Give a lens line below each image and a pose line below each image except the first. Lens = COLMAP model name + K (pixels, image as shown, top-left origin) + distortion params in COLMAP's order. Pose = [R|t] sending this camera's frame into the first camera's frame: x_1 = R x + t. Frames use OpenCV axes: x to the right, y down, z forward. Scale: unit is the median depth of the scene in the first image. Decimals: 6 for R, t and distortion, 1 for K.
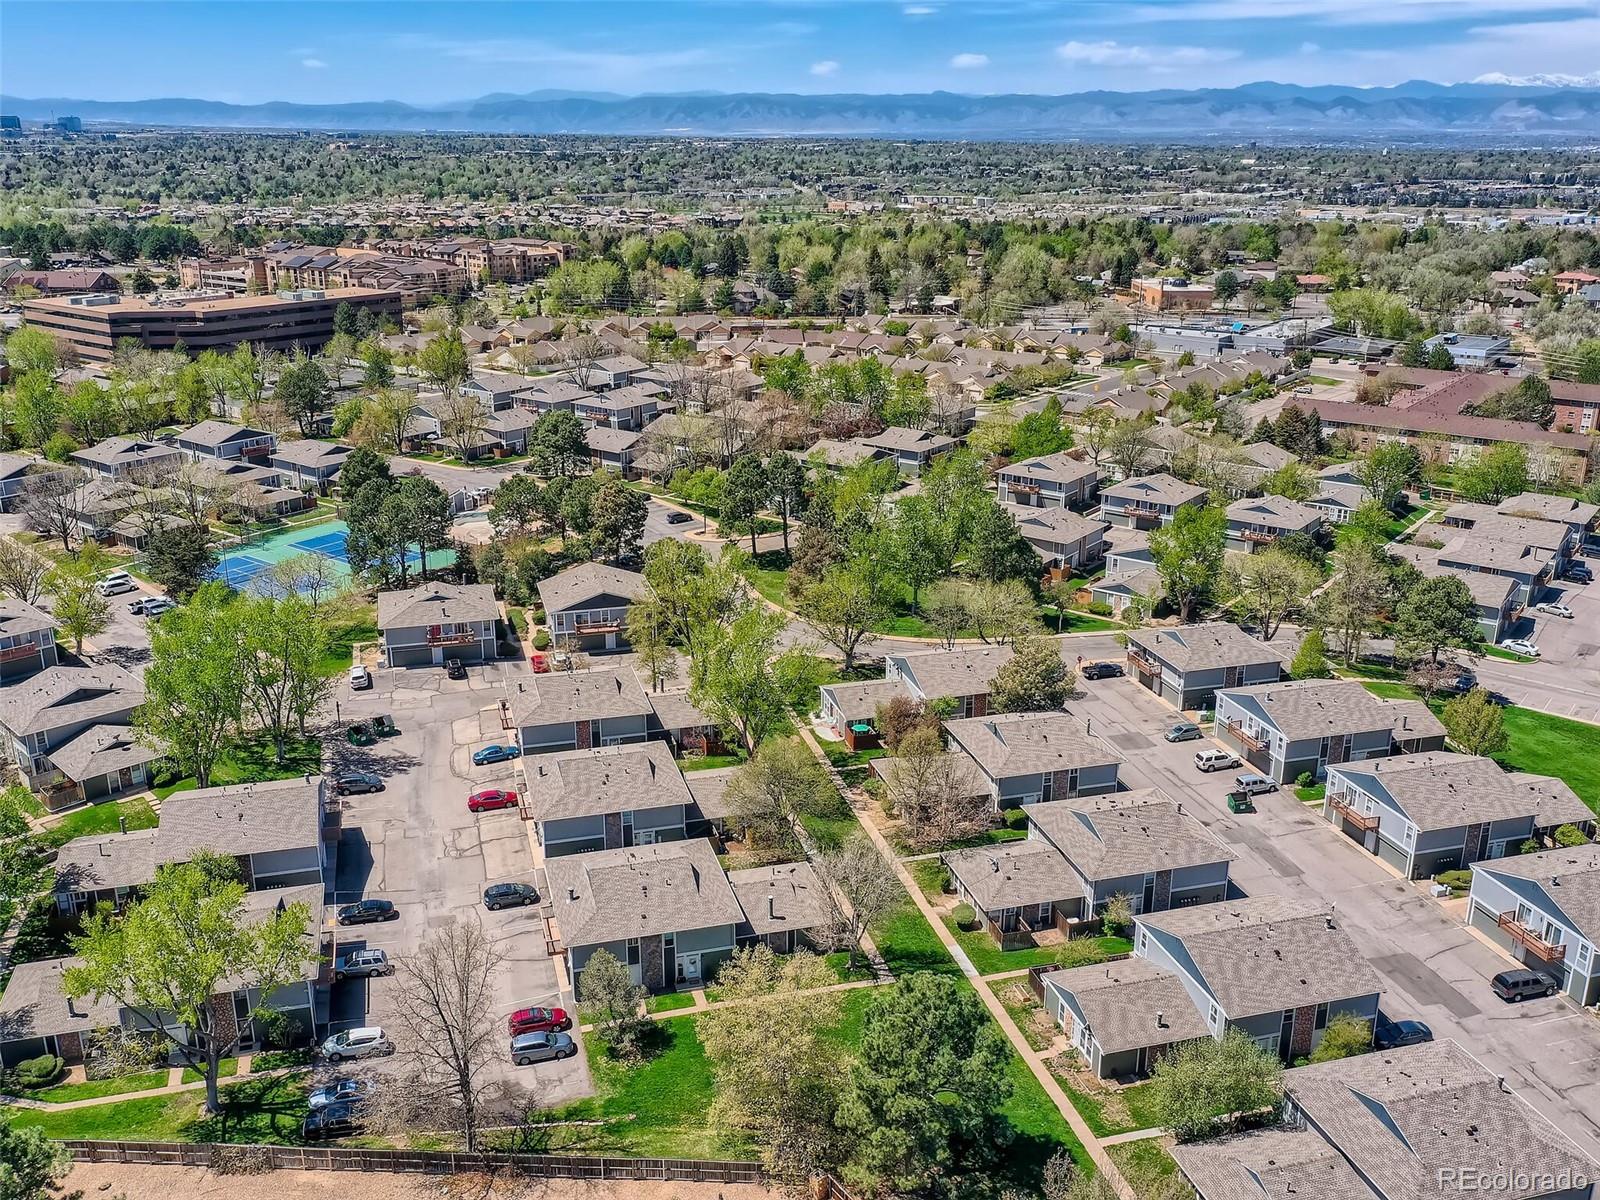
lens RADIAL K [[1416.0, 0, 799.5], [0, 1416.0, 593.5], [0, 0, 1]] dist [0.006497, -0.000136]
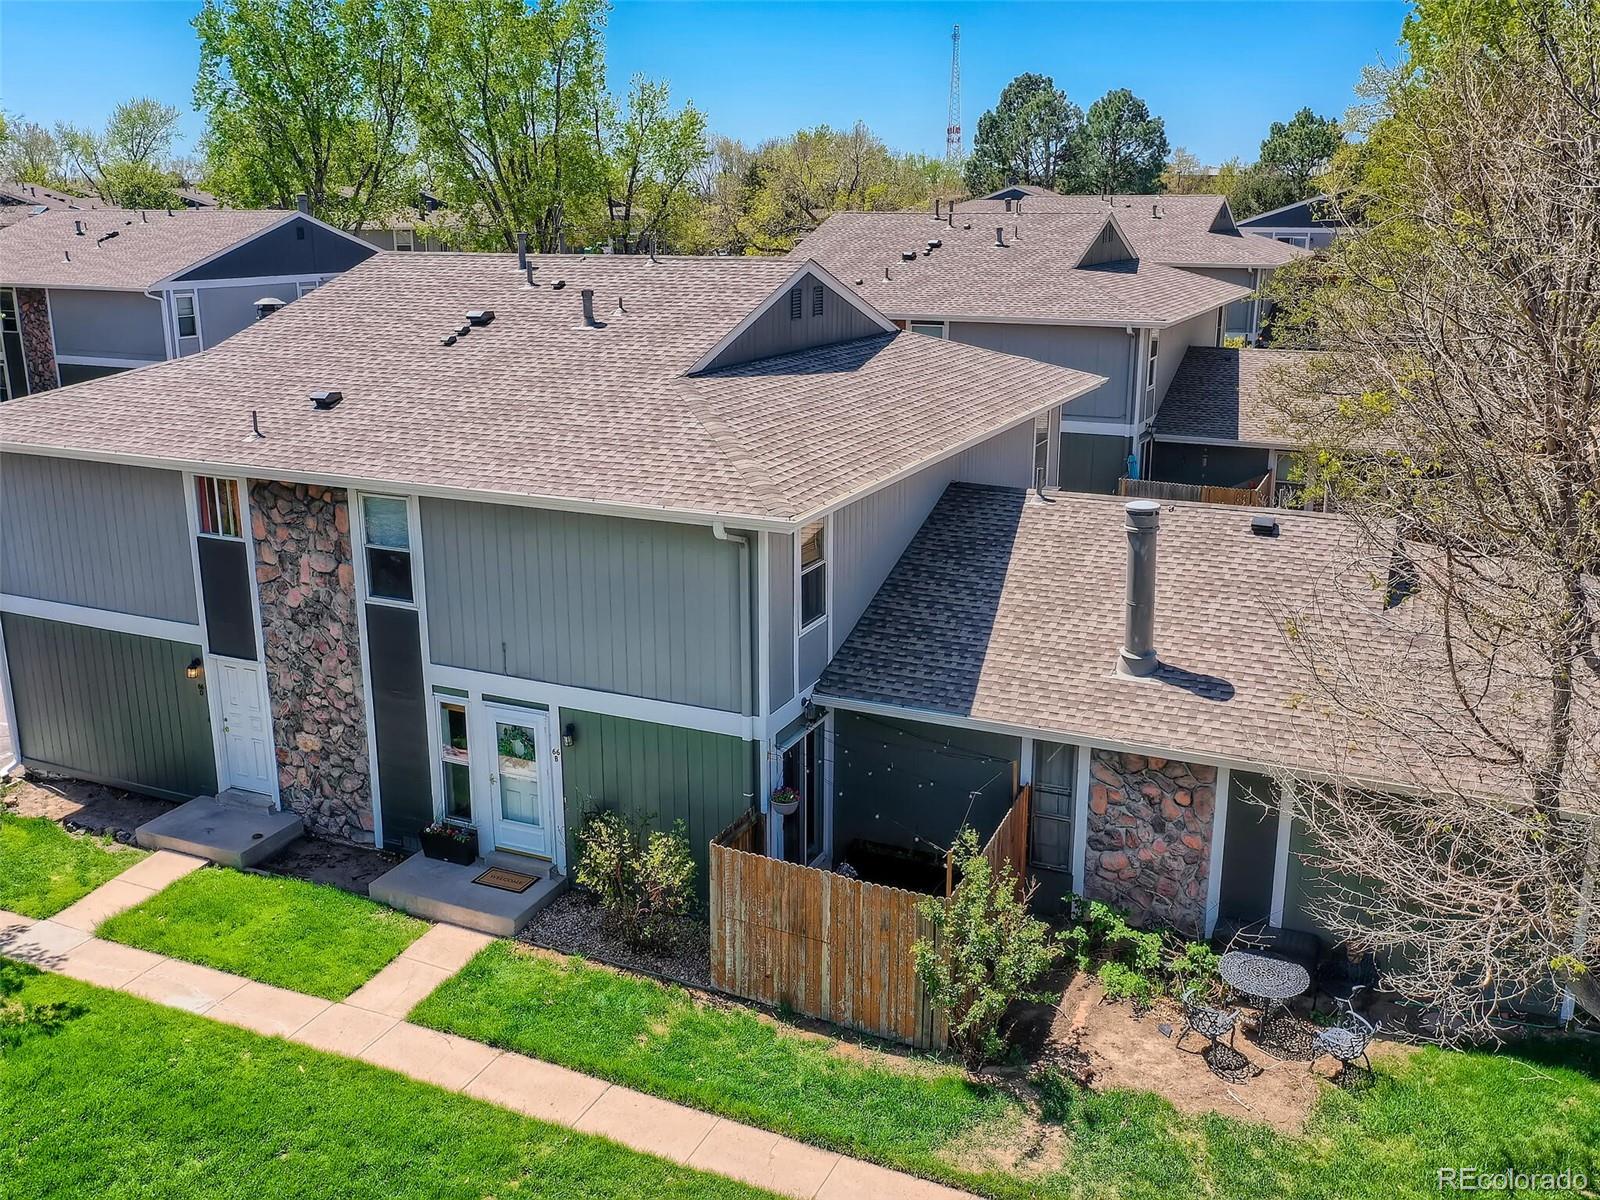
lens RADIAL K [[1416.0, 0, 799.5], [0, 1416.0, 593.5], [0, 0, 1]] dist [0.006497, -0.000136]
pose [[0.760441, 0.167991, -0.627303, 0.032372], [-0.201657, 0.979295, 0.017798, 0.167972], [0.617304, 0.112966, 0.778572, 0.642656]]
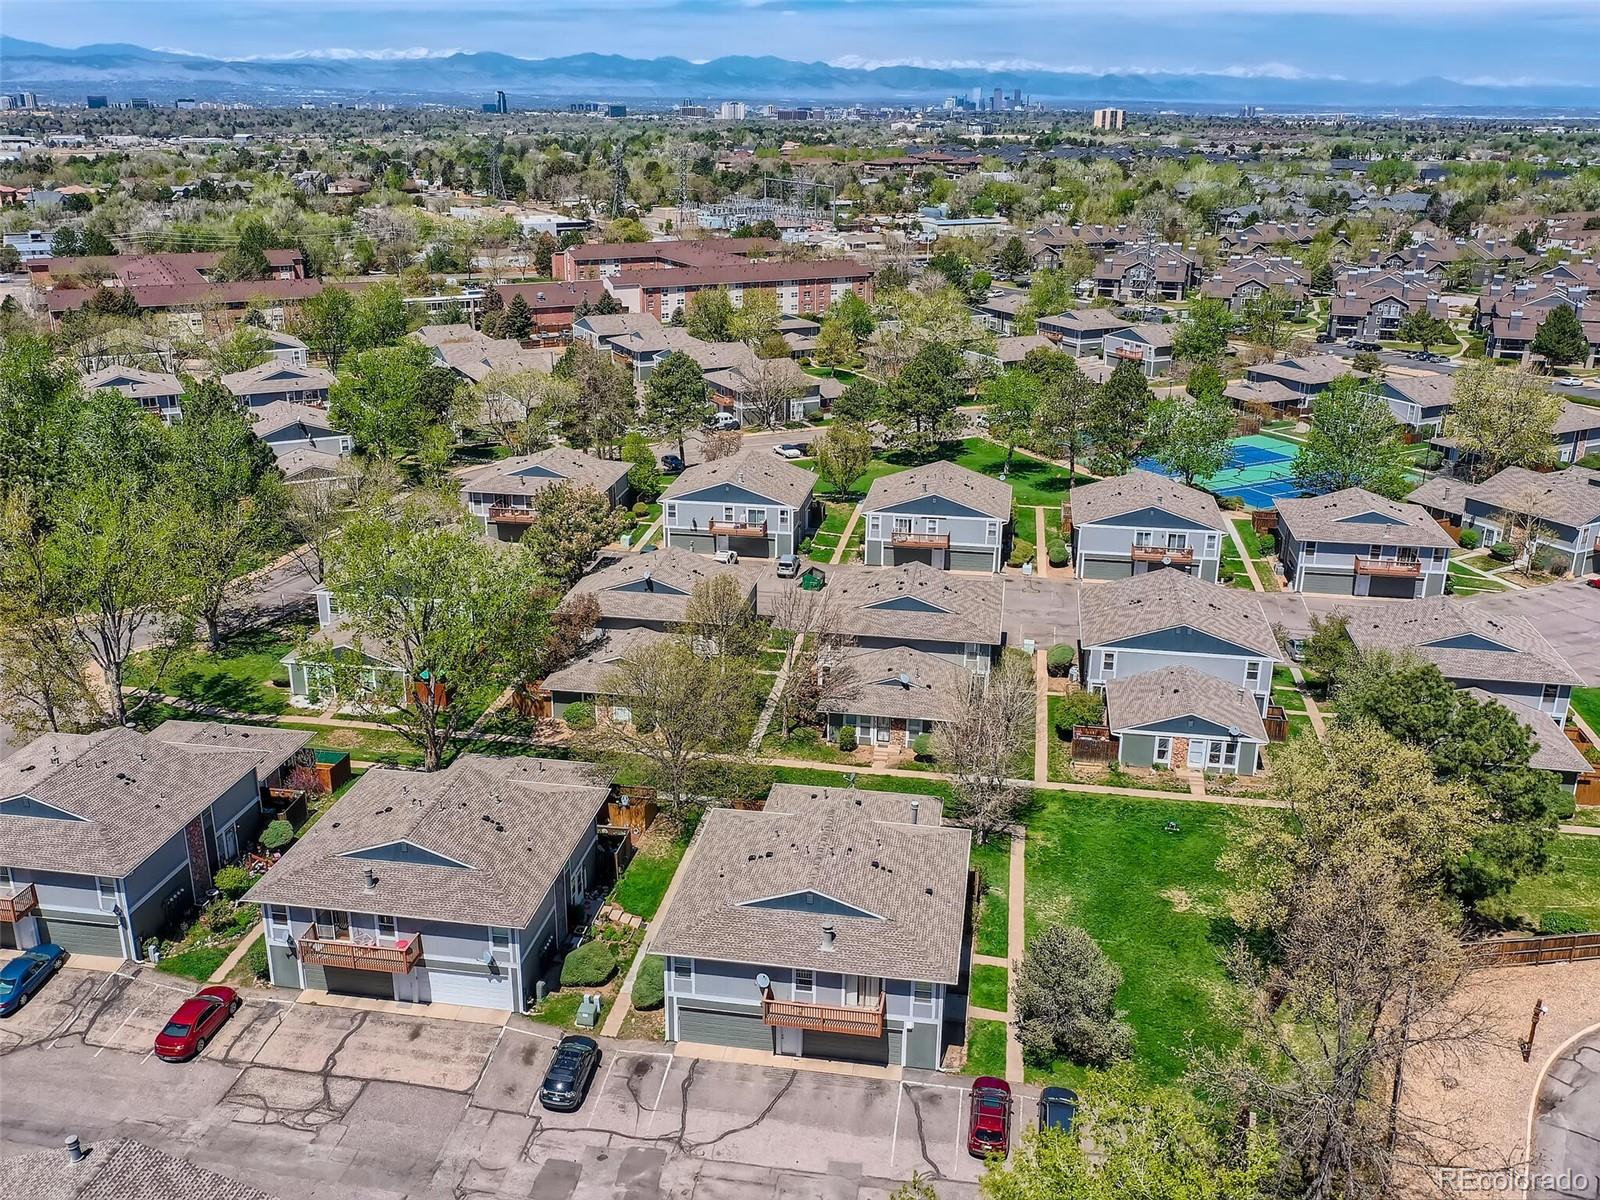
lens RADIAL K [[1416.0, 0, 799.5], [0, 1416.0, 593.5], [0, 0, 1]] dist [0.006497, -0.000136]
pose [[0.420480, -0.297824, 0.857028, -0.448727], [0.273906, 0.942186, 0.193031, -0.023248], [-0.864969, 0.153579, 0.477746, 0.518990]]
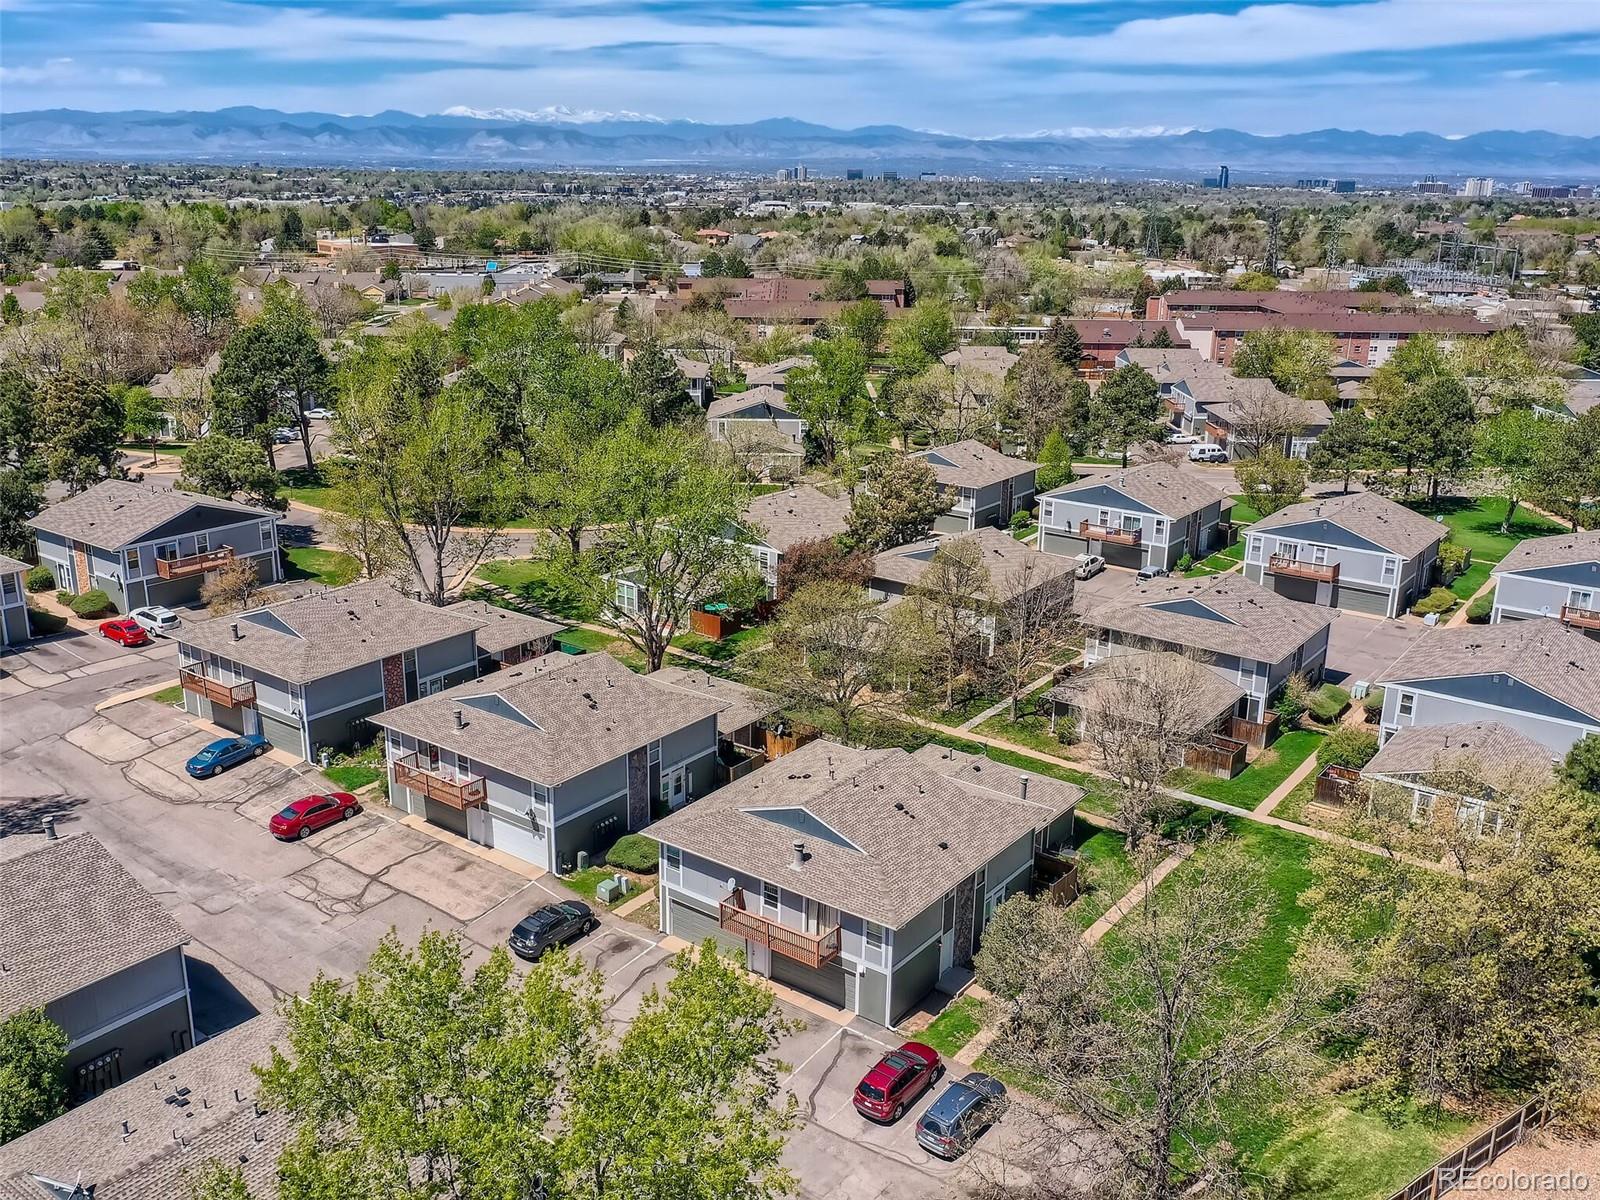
lens RADIAL K [[1416.0, 0, 799.5], [0, 1416.0, 593.5], [0, 0, 1]] dist [0.006497, -0.000136]
pose [[0.792129, -0.168026, 0.586769, -0.338166], [0.178273, 0.983132, 0.040863, 0.066516], [-0.583738, 0.072236, 0.808723, 0.399686]]
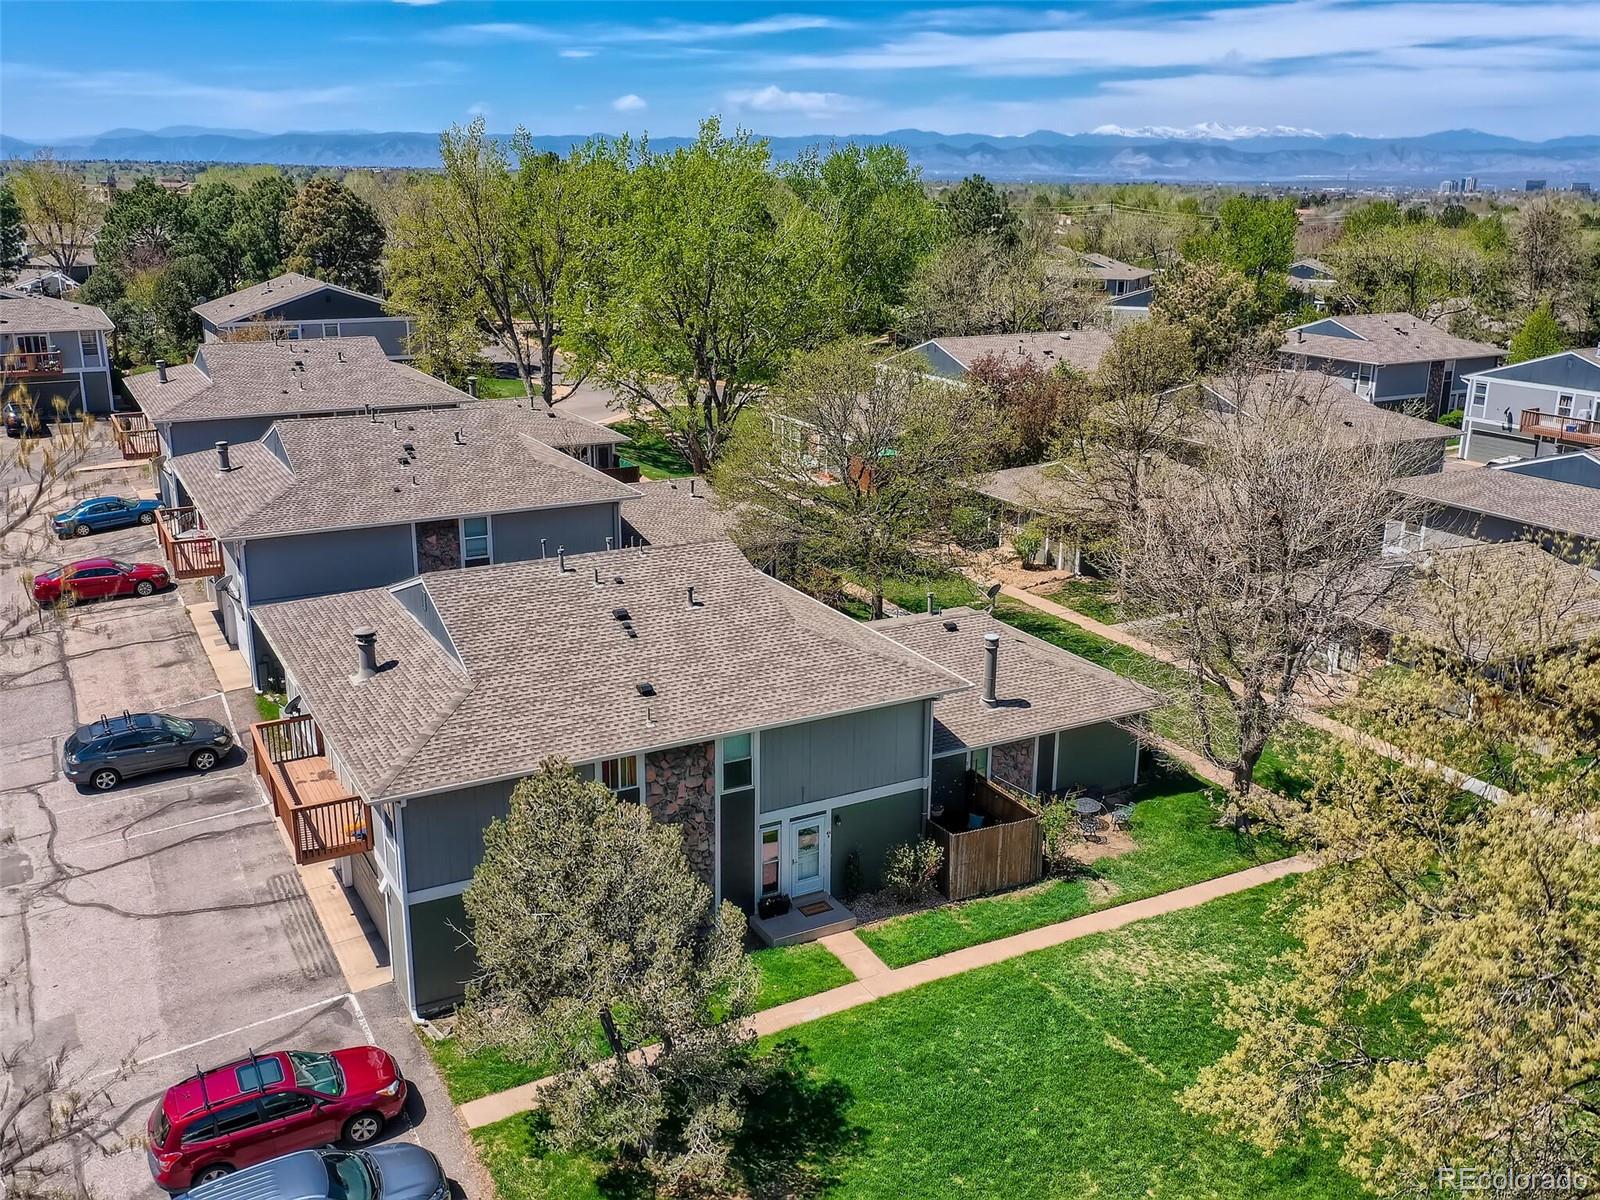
lens RADIAL K [[1416.0, 0, 799.5], [0, 1416.0, 593.5], [0, 0, 1]] dist [0.006497, -0.000136]
pose [[0.974203, -0.057251, 0.218290, -0.100069], [0.063521, 0.997742, -0.021809, 0.154163], [-0.216549, 0.035112, 0.975640, 0.508562]]
